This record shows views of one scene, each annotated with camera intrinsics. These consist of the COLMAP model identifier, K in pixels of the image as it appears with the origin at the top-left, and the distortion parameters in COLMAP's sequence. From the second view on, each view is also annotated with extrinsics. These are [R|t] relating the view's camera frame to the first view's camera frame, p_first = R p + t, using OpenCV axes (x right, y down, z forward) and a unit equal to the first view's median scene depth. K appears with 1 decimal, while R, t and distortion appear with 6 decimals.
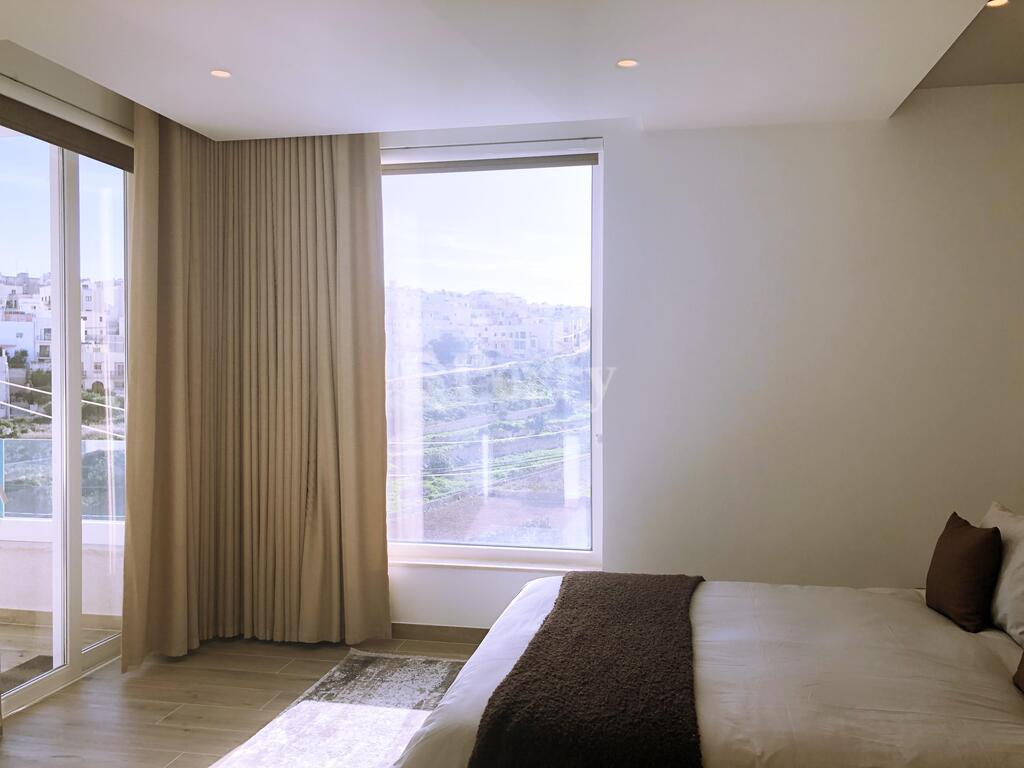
lens RADIAL K [[873.0, 0, 517.7], [0, 873.0, 382.8], [0, 0, 1]] dist [0.038948, -0.030430]
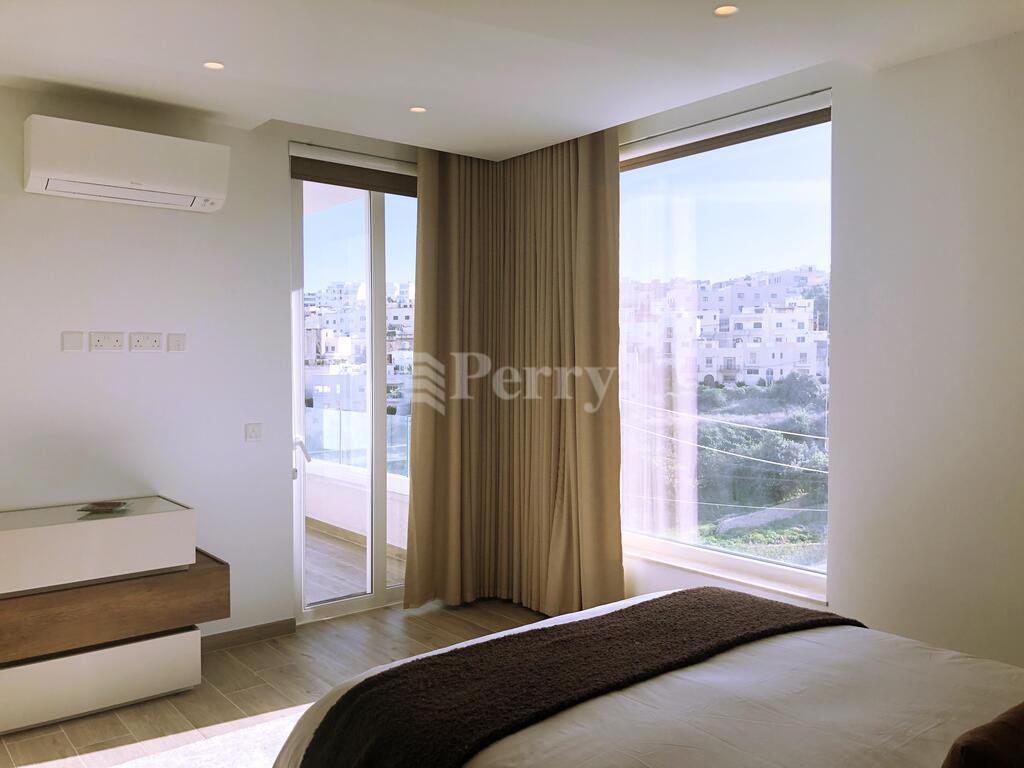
lens RADIAL K [[873.0, 0, 517.2], [0, 873.0, 384.0], [0, 0, 1]] dist [0.038948, -0.030430]
pose [[0.758511, 0.016560, -0.651450, 0.420816], [-0.011419, 0.999861, 0.012122, -0.001473], [0.651560, -0.001756, 0.758595, 0.157276]]
